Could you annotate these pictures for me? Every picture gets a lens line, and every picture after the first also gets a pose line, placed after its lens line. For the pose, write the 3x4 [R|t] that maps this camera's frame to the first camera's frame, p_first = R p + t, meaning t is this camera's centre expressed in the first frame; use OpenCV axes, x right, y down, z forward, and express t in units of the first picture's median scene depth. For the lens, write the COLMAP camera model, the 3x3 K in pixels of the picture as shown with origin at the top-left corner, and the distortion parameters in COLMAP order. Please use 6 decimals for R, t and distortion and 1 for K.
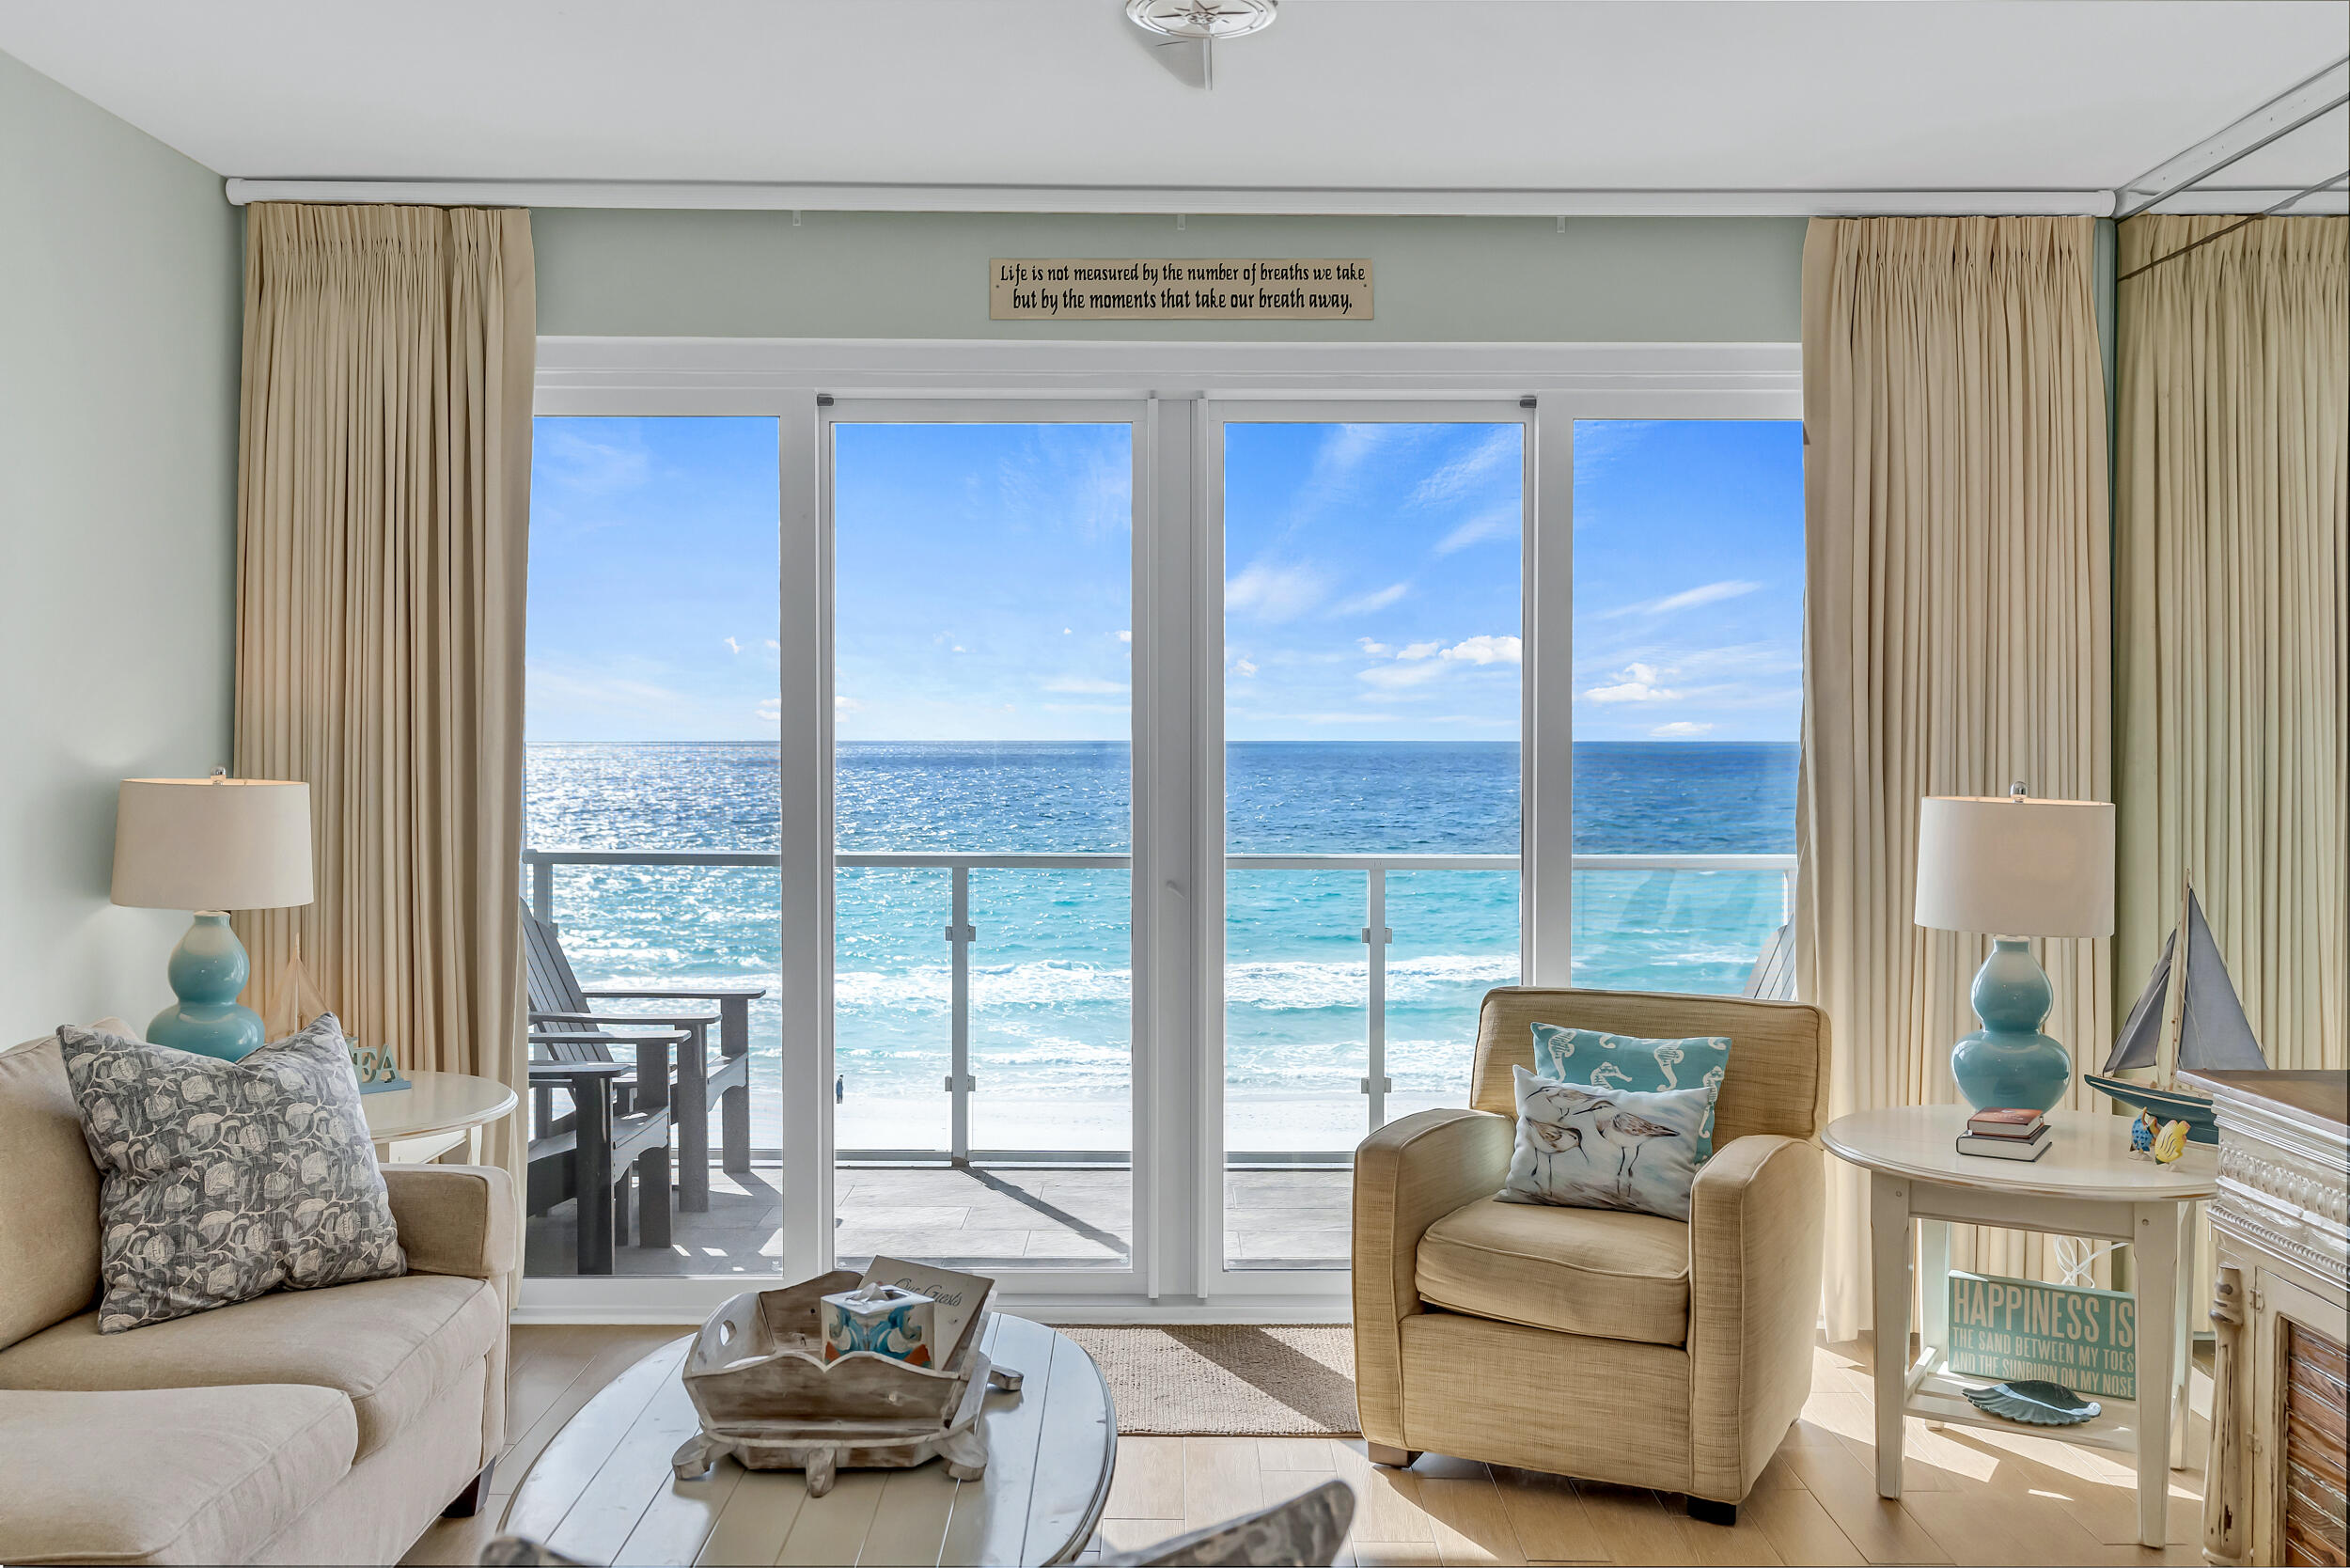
lens RADIAL K [[2047.8, 0, 1165.2], [0, 2047.8, 786.4], [0, 0, 1]] dist [0.002609, 0.003429]
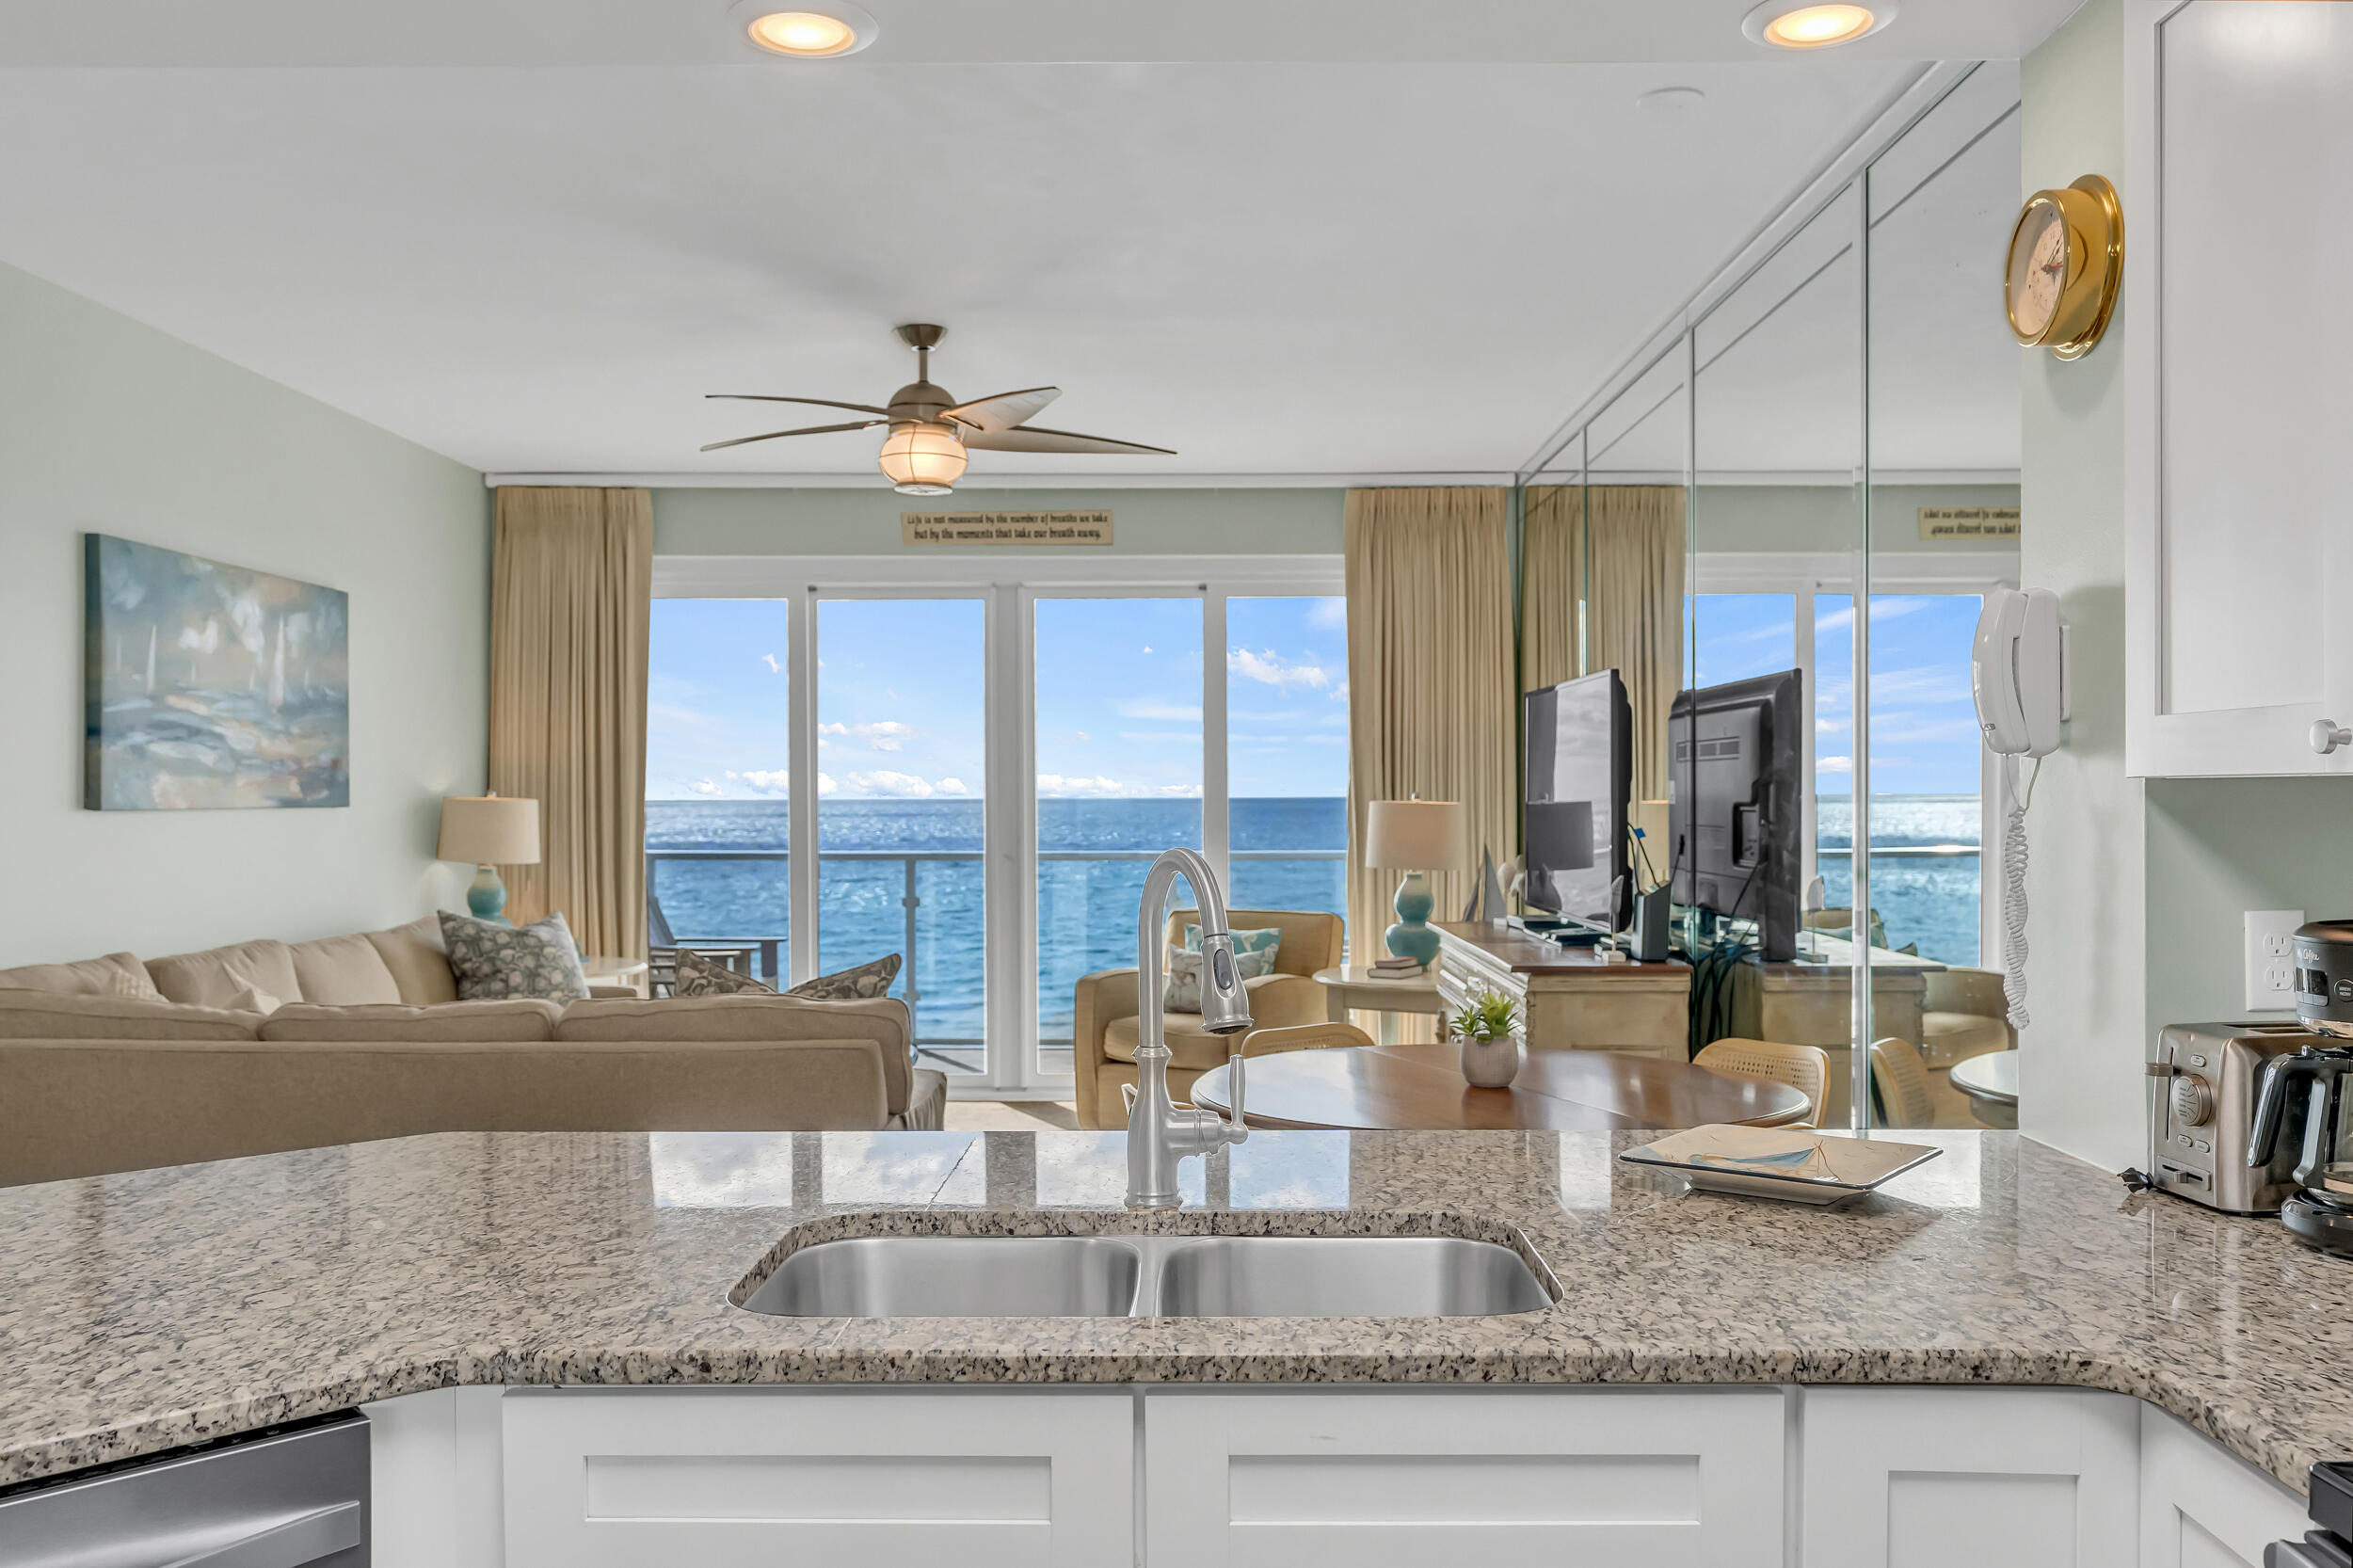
lens RADIAL K [[1885.5, 0, 1181.4], [0, 1885.5, 818.8], [0, 0, 1]] dist [-0.000338, 0.003746]
pose [[0.999967, -0.005463, -0.005939, 0.187894], [0.005403, 0.999934, -0.010125, 0.036658], [0.005994, 0.010093, 0.999931, -0.736527]]
